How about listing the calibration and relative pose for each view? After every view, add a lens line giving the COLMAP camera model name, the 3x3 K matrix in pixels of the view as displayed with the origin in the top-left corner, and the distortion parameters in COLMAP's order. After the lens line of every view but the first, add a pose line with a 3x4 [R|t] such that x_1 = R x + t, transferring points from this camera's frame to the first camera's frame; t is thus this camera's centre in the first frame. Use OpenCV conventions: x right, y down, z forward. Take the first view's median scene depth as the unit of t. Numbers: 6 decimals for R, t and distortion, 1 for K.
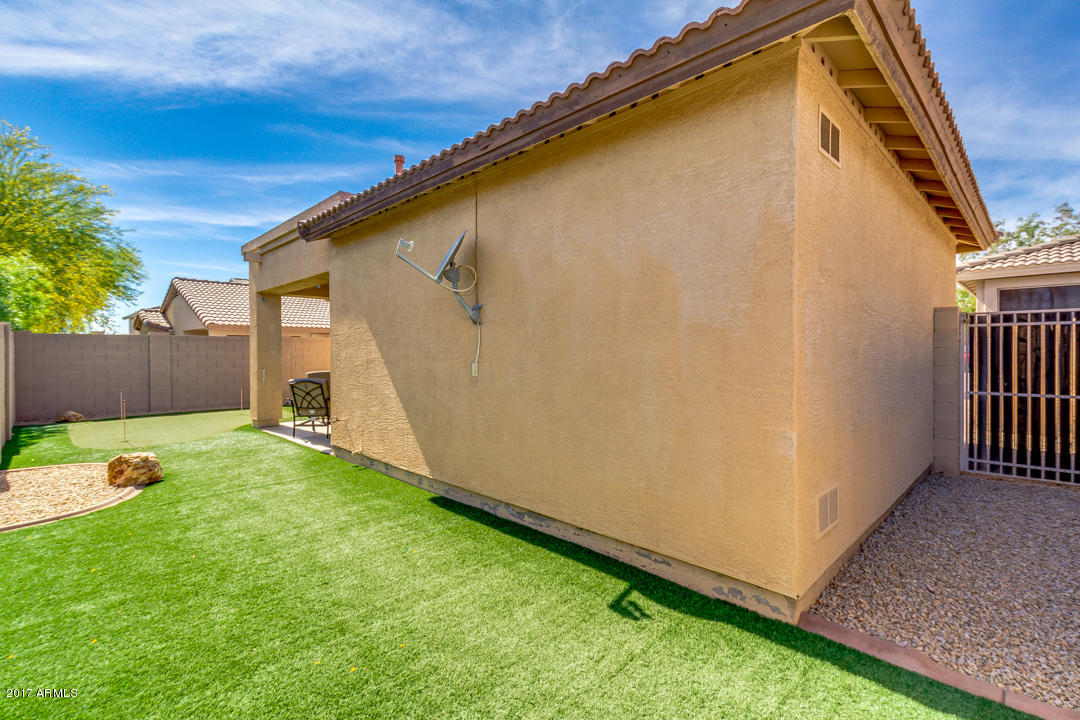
lens RADIAL K [[501.6, 0, 543.4], [0, 501.6, 356.8], [0, 0, 1]] dist [0.021695, -0.000236]
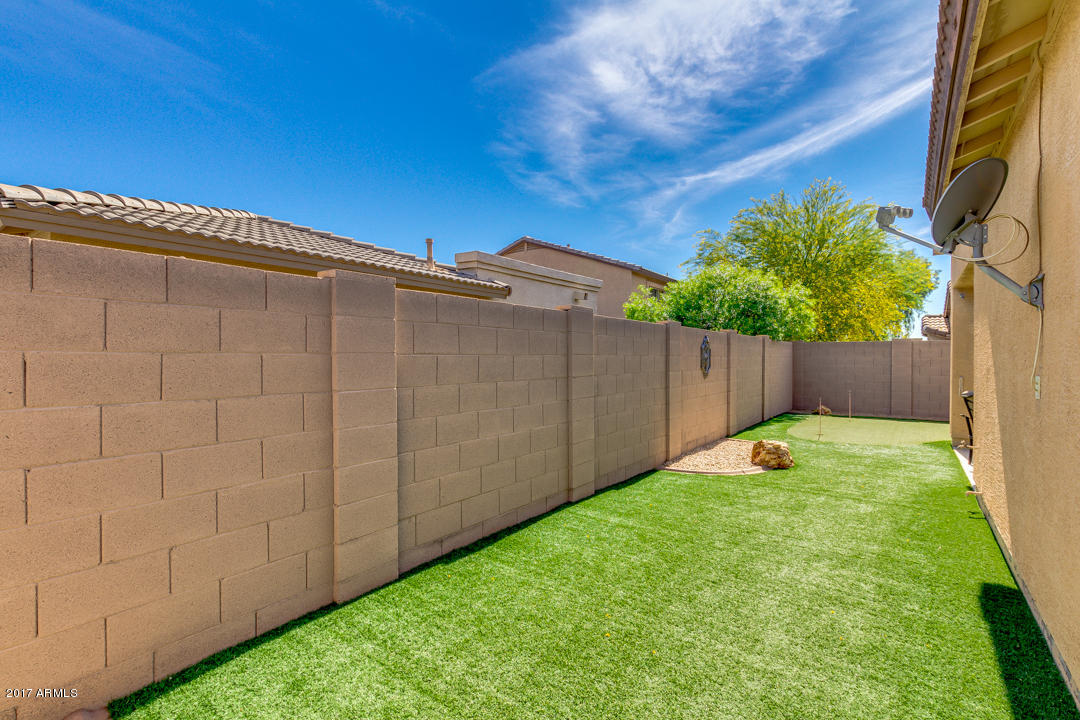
lens RADIAL K [[501.6, 0, 542.1], [0, 501.6, 364.3], [0, 0, 1]] dist [0.021695, -0.000236]
pose [[0.137839, 0.015407, -0.990335, 0.309460], [-0.013594, 0.999814, 0.013663, -0.000262], [0.990361, 0.011579, 0.138023, 0.303171]]
